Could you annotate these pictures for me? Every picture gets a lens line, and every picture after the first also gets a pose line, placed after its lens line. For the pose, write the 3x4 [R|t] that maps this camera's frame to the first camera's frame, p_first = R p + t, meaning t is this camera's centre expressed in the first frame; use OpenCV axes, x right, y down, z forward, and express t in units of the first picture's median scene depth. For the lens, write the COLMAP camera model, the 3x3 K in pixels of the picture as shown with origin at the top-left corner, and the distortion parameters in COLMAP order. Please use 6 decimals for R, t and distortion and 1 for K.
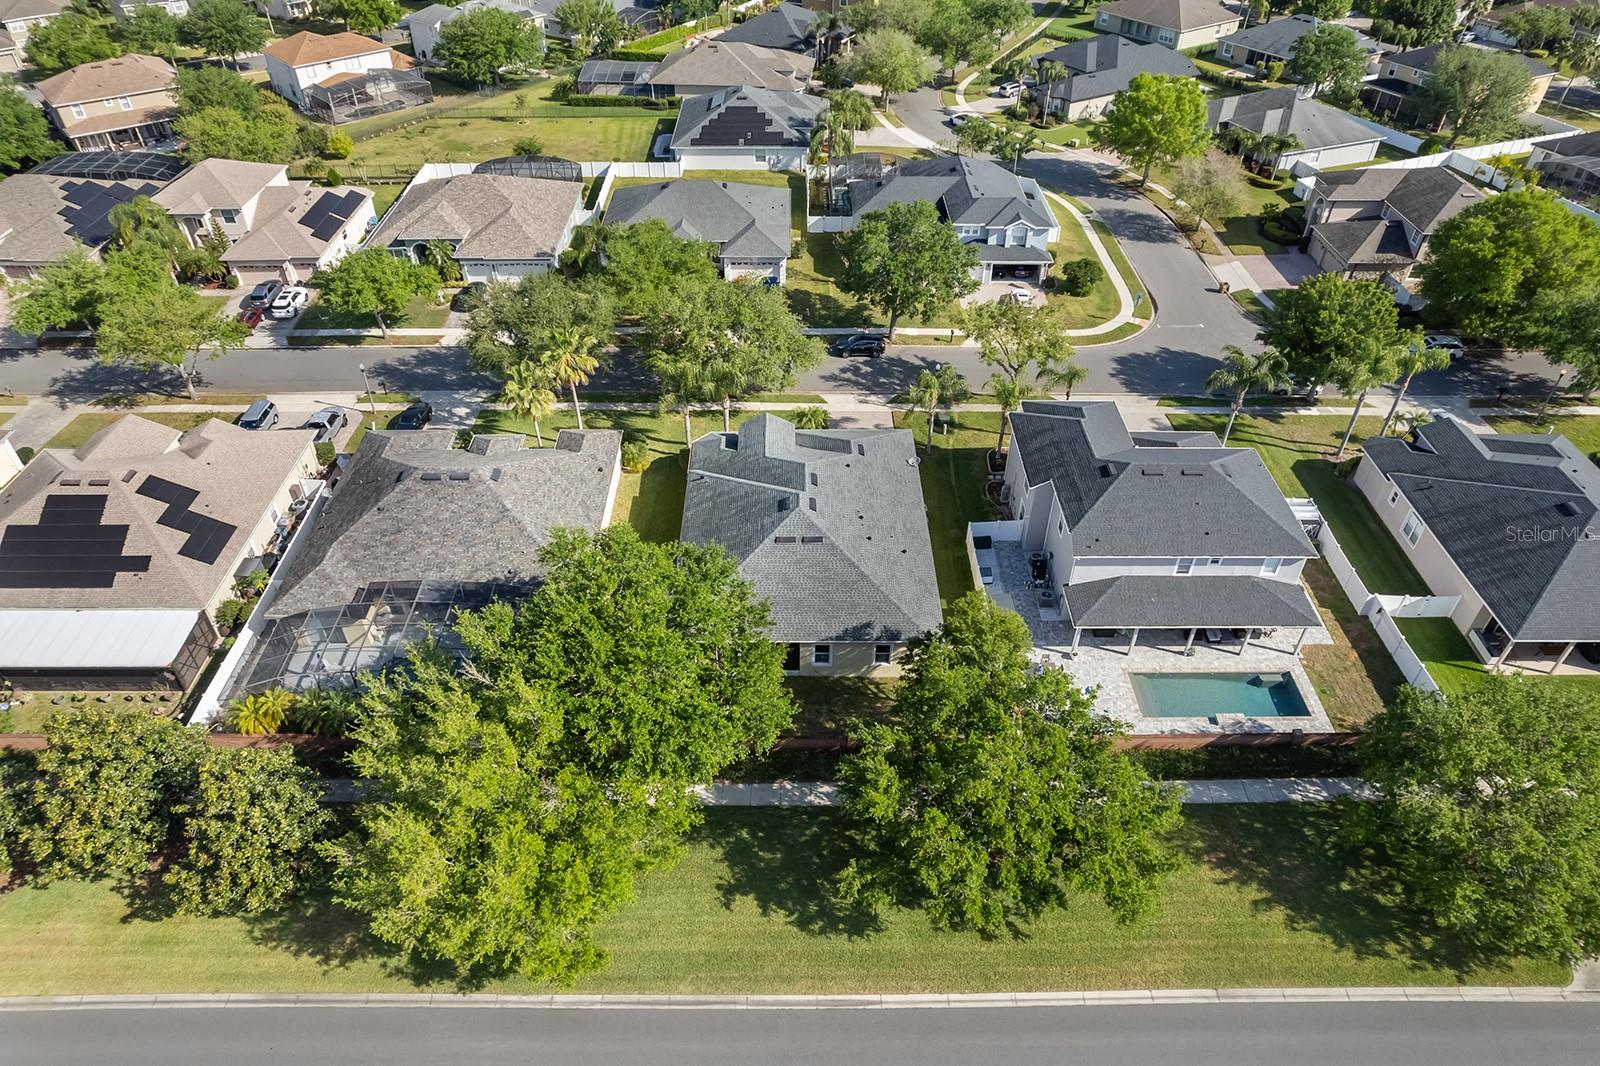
lens RADIAL K [[1025.5, 0, 800.0], [0, 1025.5, 533.0], [0, 0, 1]] dist [-0.099772, 0.090537]
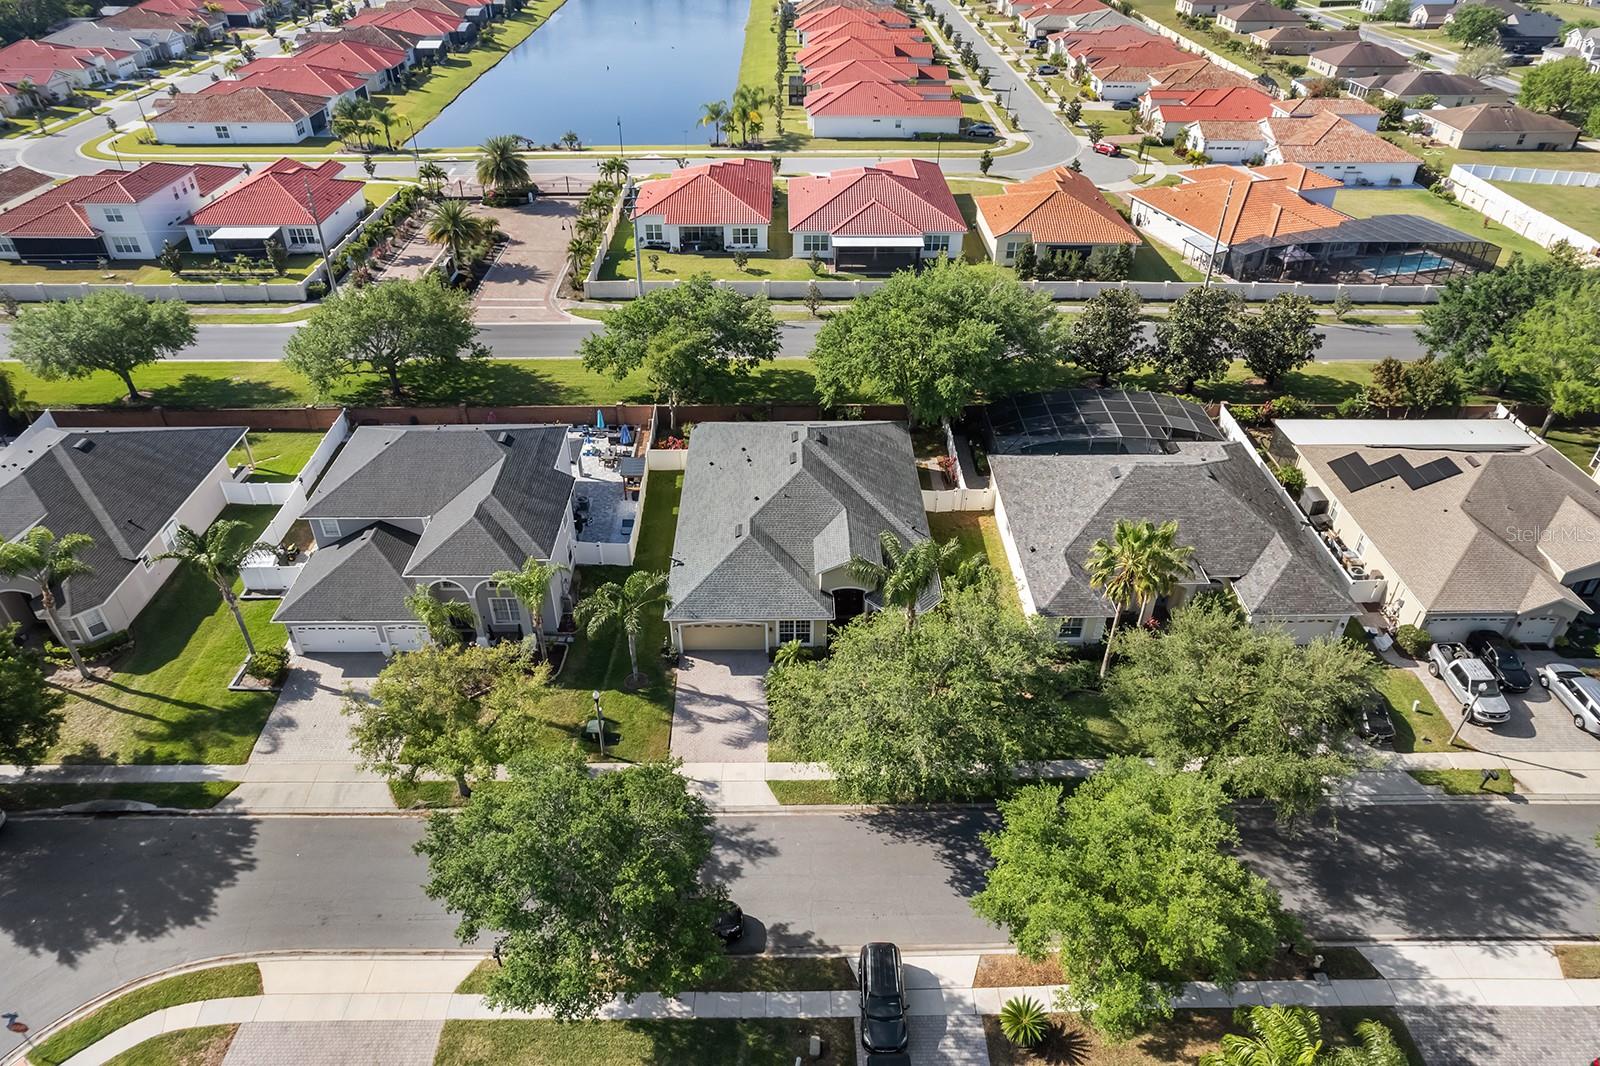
lens RADIAL K [[1025.5, 0, 800.0], [0, 1025.5, 533.0], [0, 0, 1]] dist [-0.099772, 0.090537]
pose [[-0.999937, -0.007688, -0.008194, 0.018537], [-0.009882, 0.254723, 0.966964, -1.006505], [-0.005346, 0.966983, -0.254783, 1.325552]]
